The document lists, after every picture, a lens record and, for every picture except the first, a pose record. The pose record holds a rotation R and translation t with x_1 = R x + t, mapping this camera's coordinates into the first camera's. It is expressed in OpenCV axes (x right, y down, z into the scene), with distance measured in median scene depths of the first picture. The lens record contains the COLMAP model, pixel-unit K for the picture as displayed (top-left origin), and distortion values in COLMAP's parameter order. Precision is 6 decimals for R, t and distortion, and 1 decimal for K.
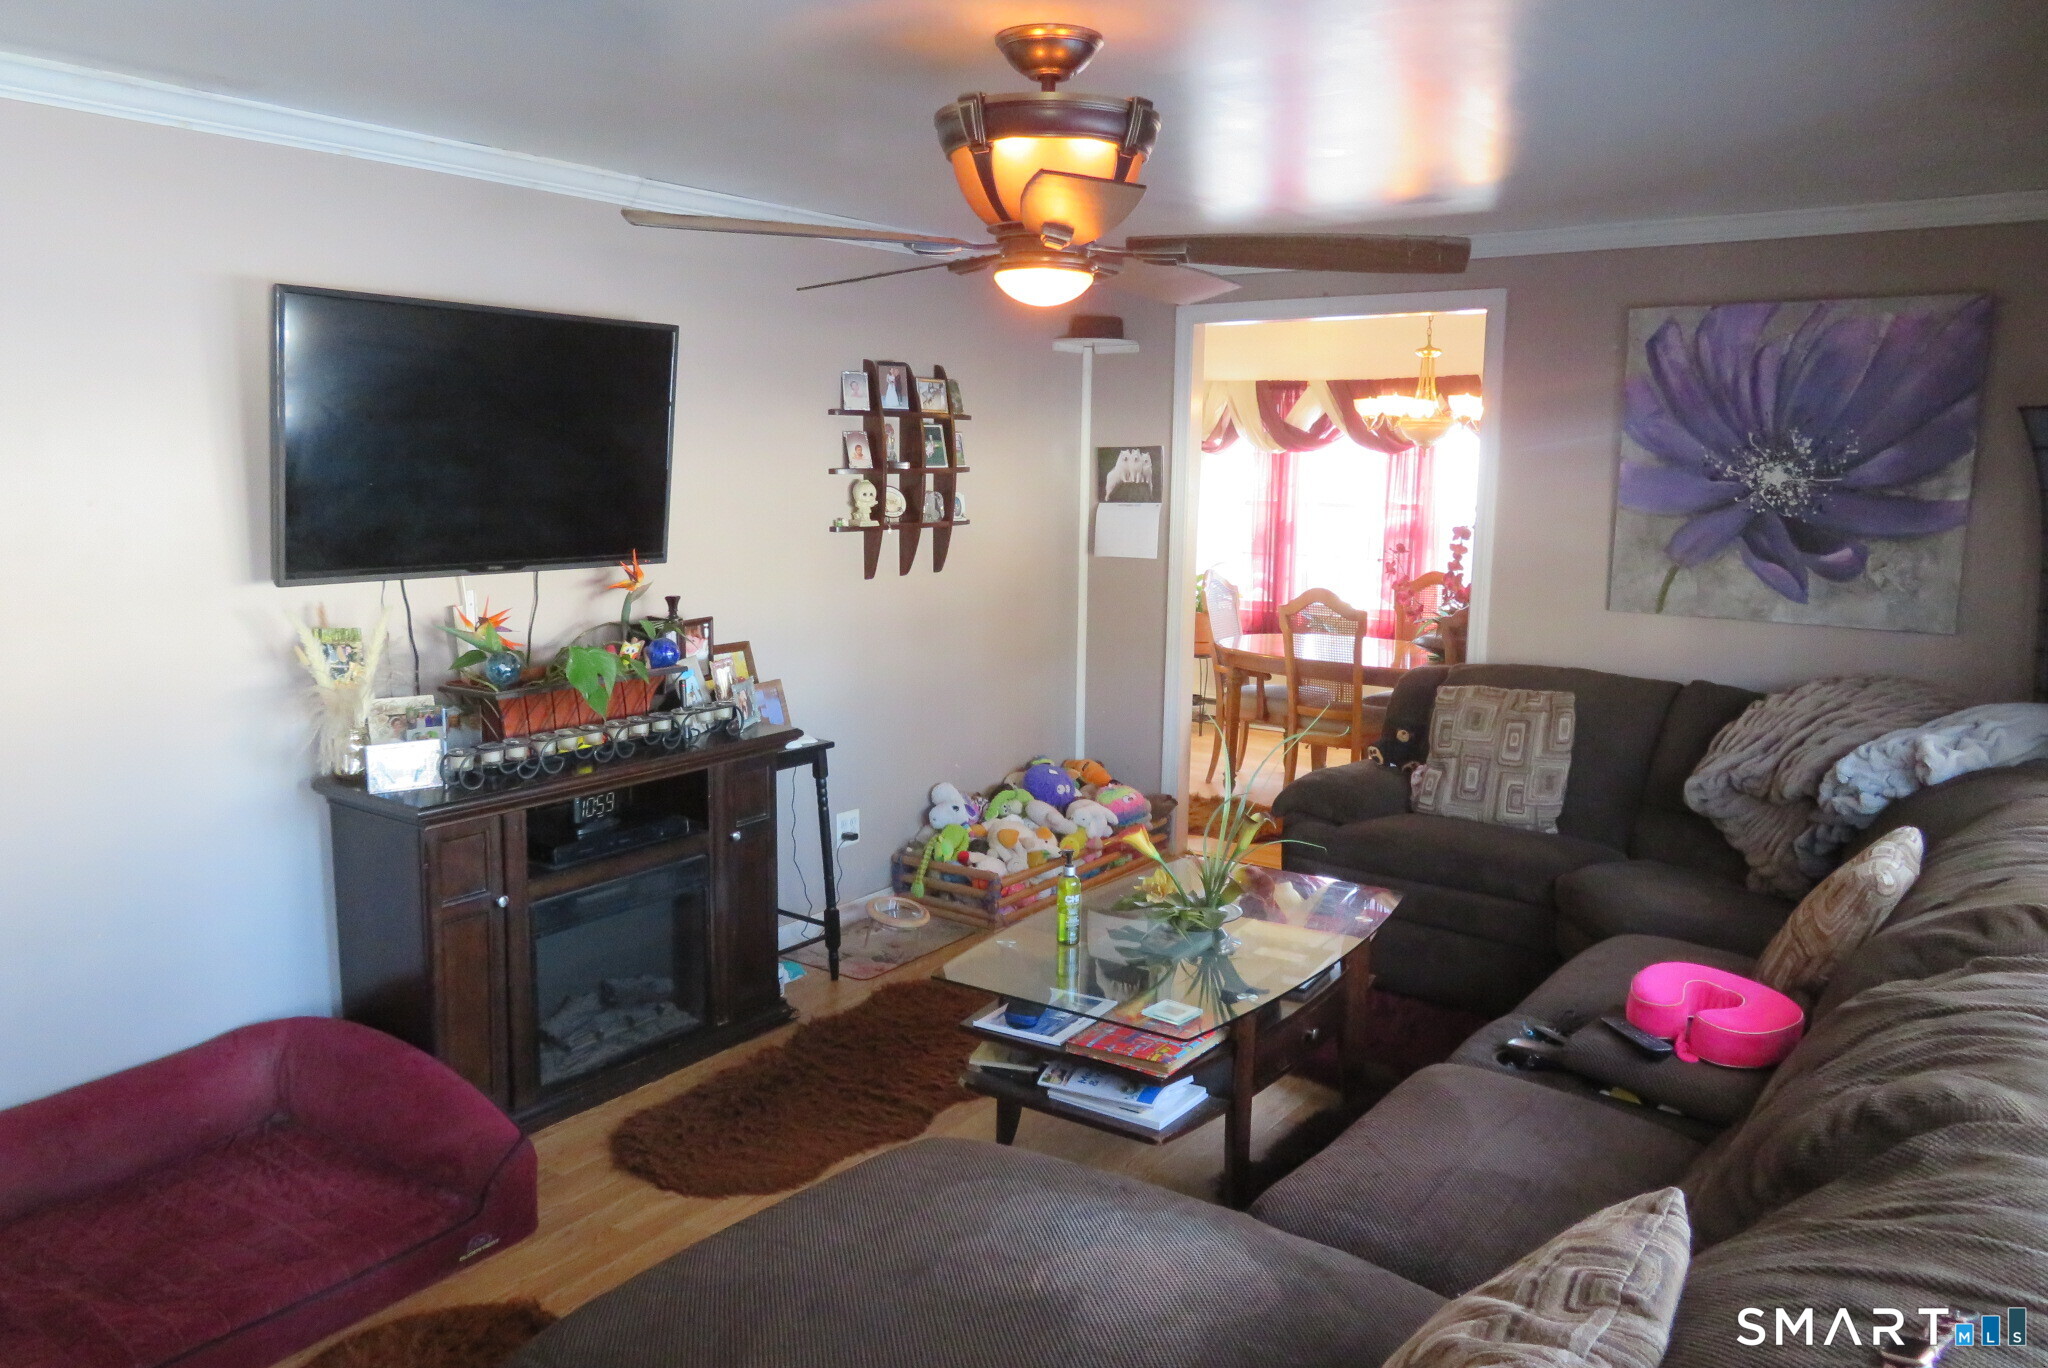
lens RADIAL K [[1473.7, 0, 1020.0], [0, 1473.7, 693.2], [0, 0, 1]] dist [-0.010040, 0.007386]
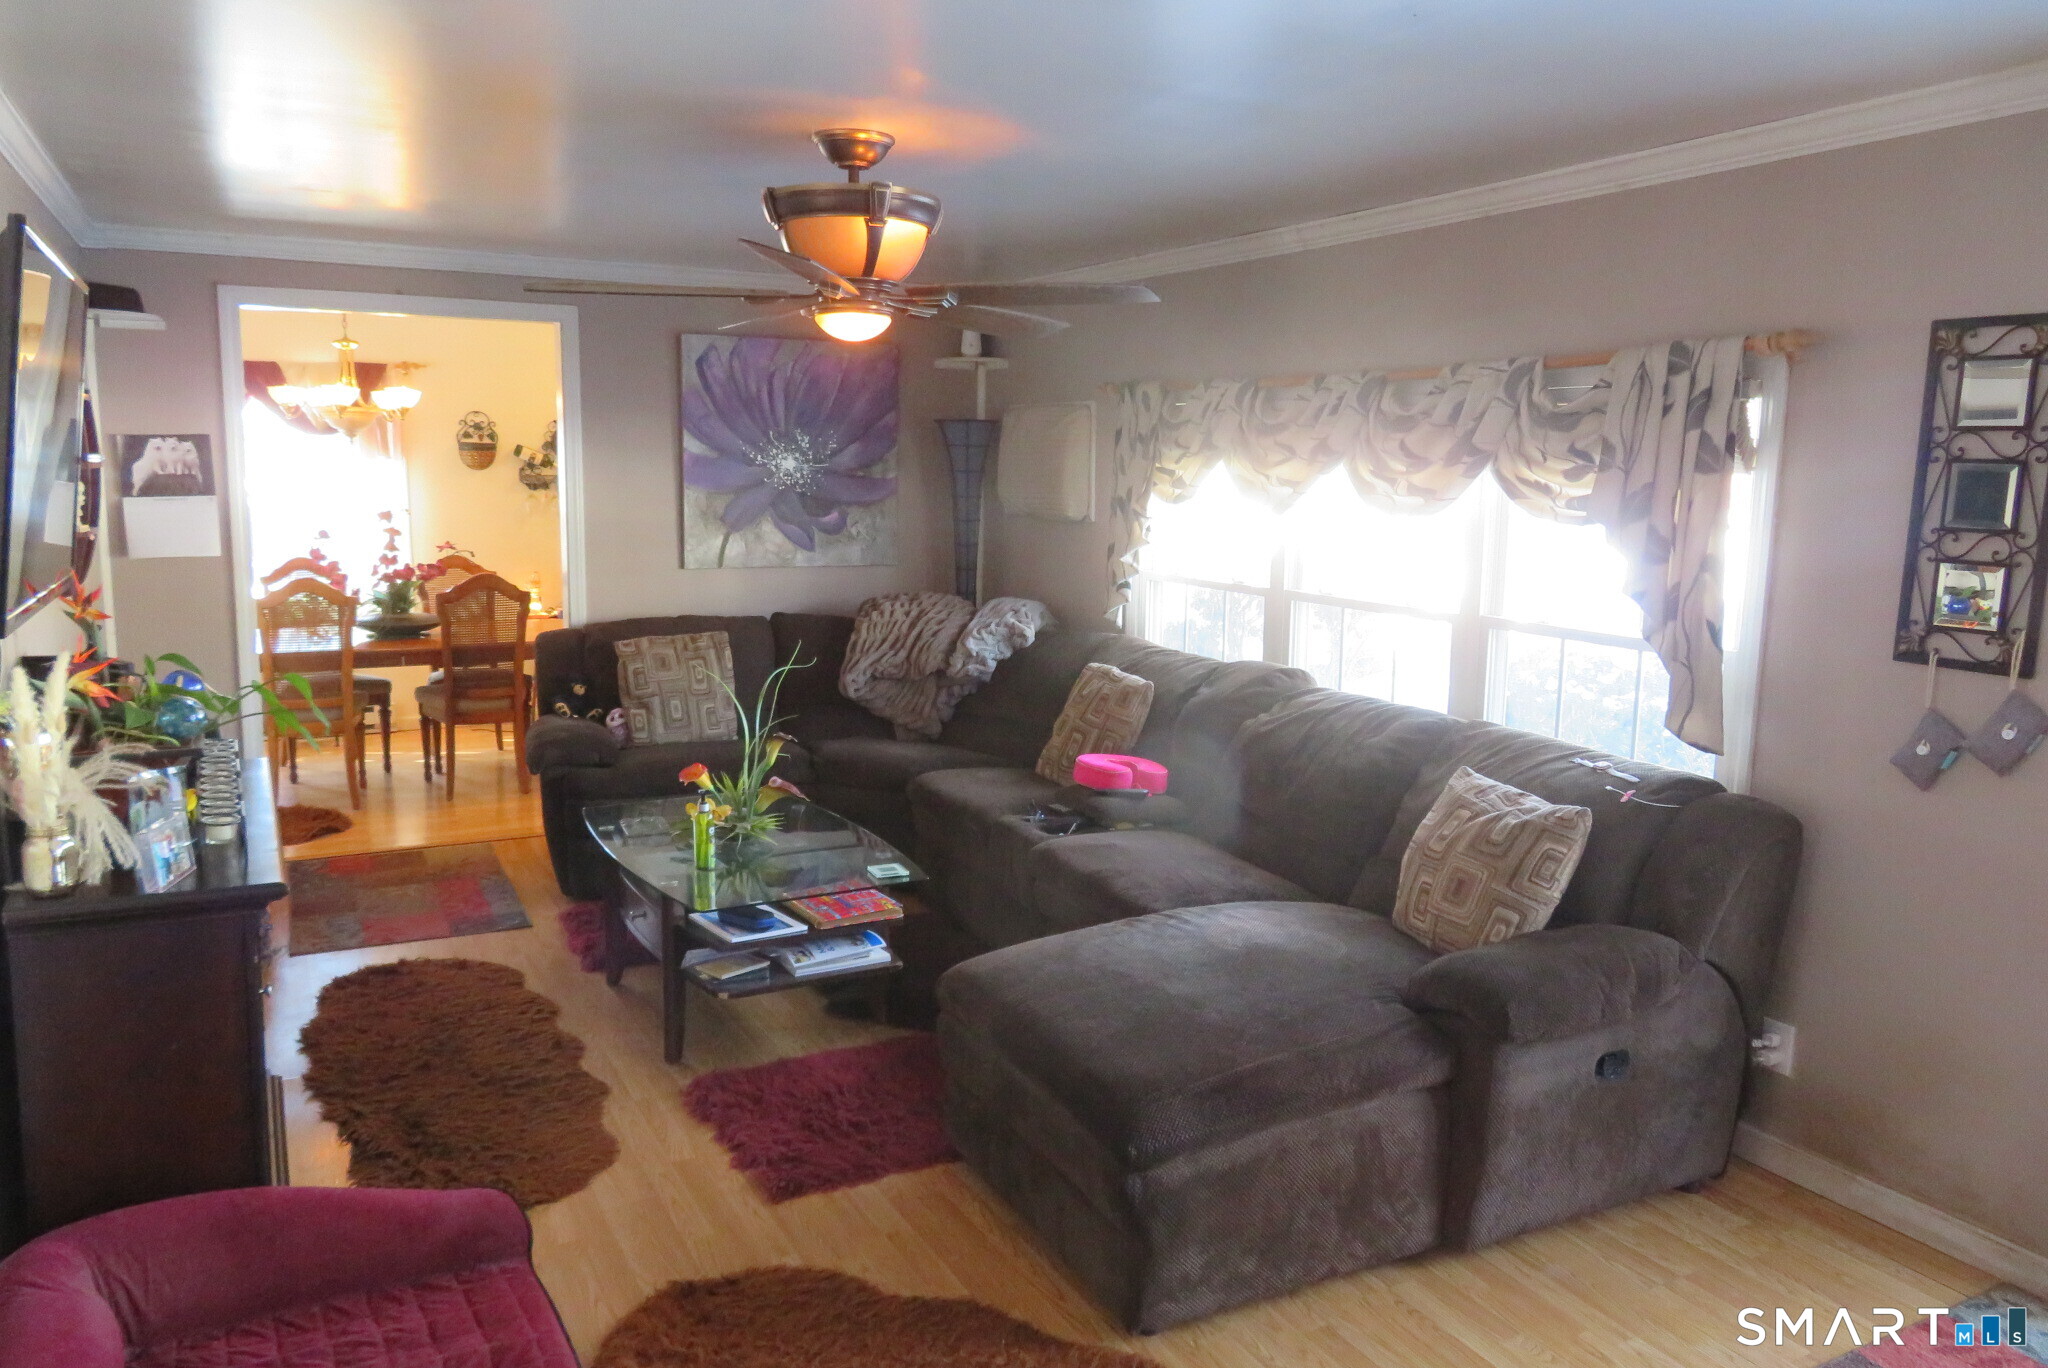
lens RADIAL K [[1473.7, 0, 1029.2], [0, 1473.7, 684.2], [0, 0, 1]] dist [-0.010040, 0.007386]
pose [[0.441014, -0.140205, 0.886481, -0.663970], [0.132439, 0.987076, 0.090228, -0.035791], [-0.887675, 0.077613, 0.453883, 0.175577]]
